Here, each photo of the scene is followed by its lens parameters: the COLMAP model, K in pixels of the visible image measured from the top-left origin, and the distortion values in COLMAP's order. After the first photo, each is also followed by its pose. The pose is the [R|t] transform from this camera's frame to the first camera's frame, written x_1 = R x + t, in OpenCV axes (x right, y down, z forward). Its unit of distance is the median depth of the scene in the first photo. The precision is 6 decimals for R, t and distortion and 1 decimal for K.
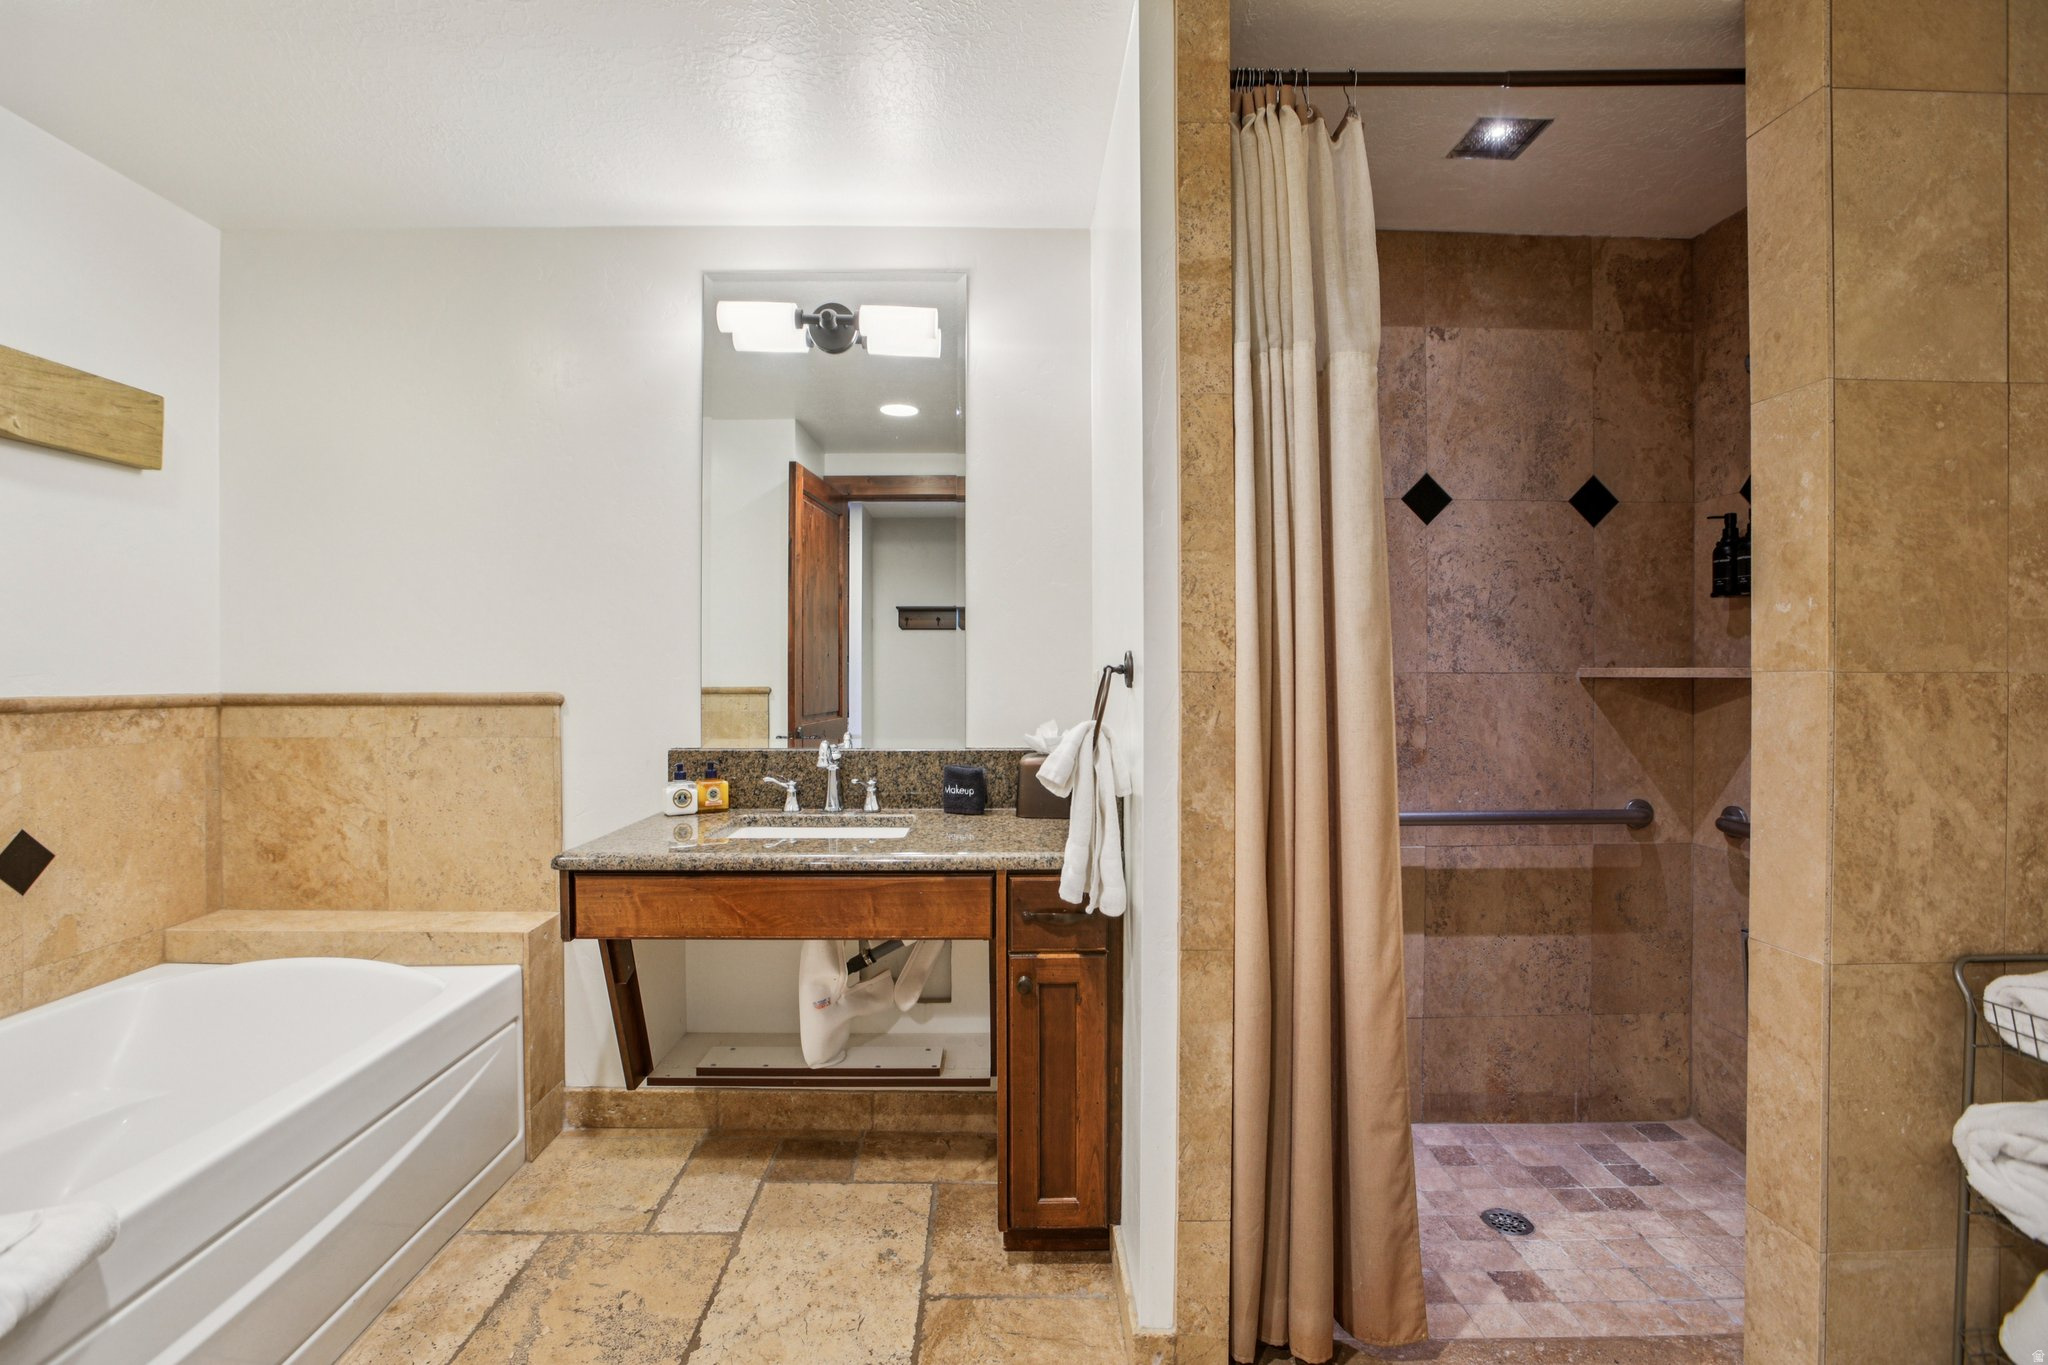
lens RADIAL K [[967.2, 0, 1013.5], [0, 967.2, 677.7], [0, 0, 1]] dist [-0.042758, 0.015530]
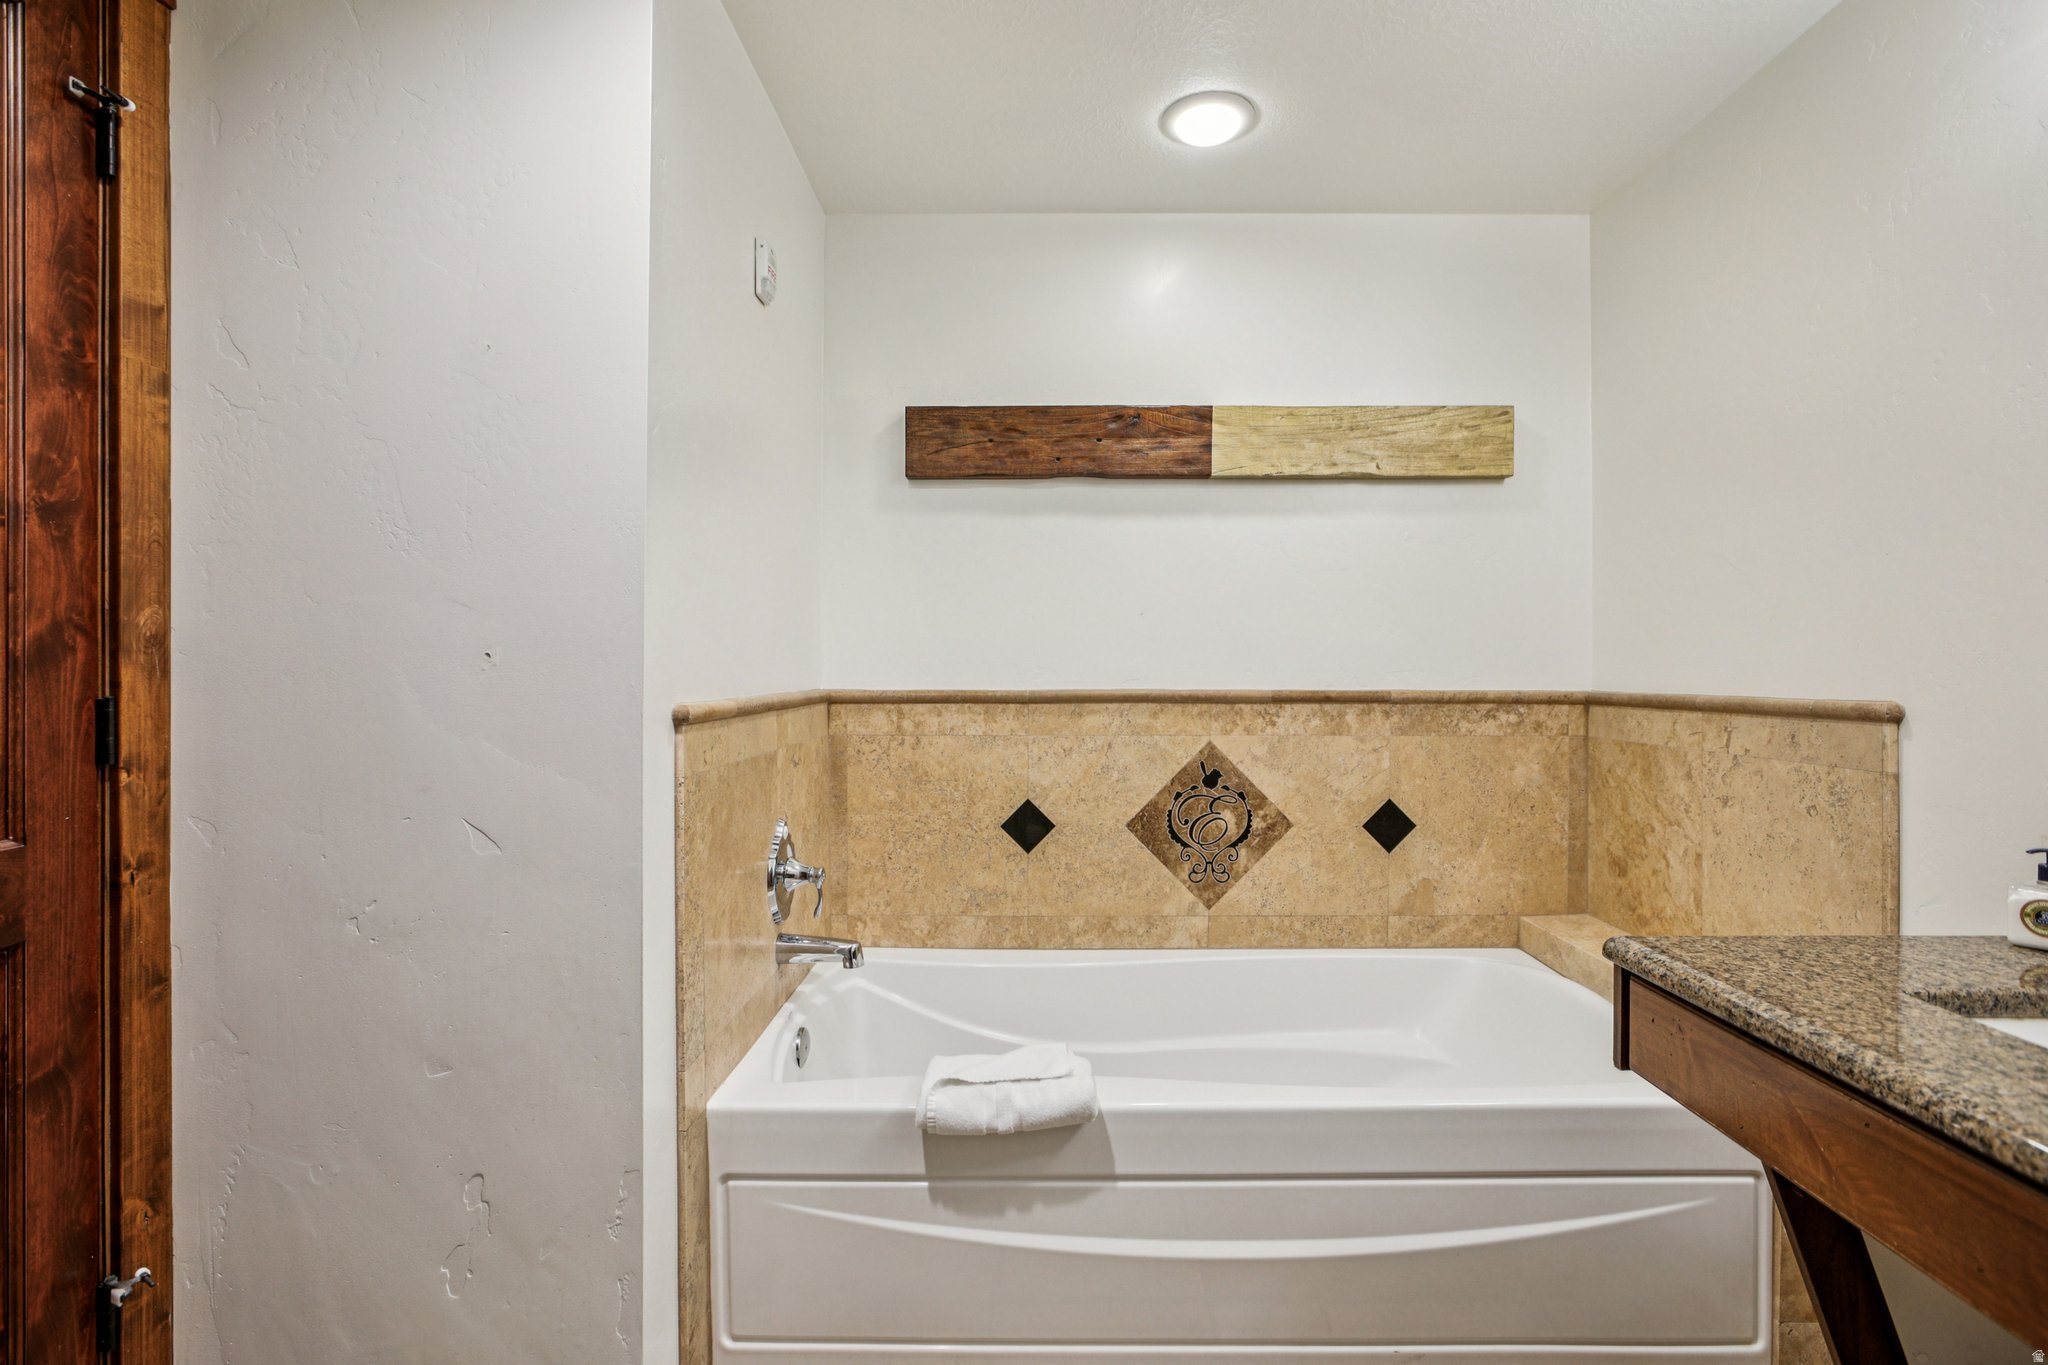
lens RADIAL K [[967.2, 0, 1018.0], [0, 967.2, 670.7], [0, 0, 1]] dist [-0.042758, 0.015530]
pose [[-0.033722, 0.002507, -0.999428, 0.160633], [-0.005752, 0.999980, 0.002702, -0.003582], [0.999415, 0.005840, -0.033707, 0.450508]]
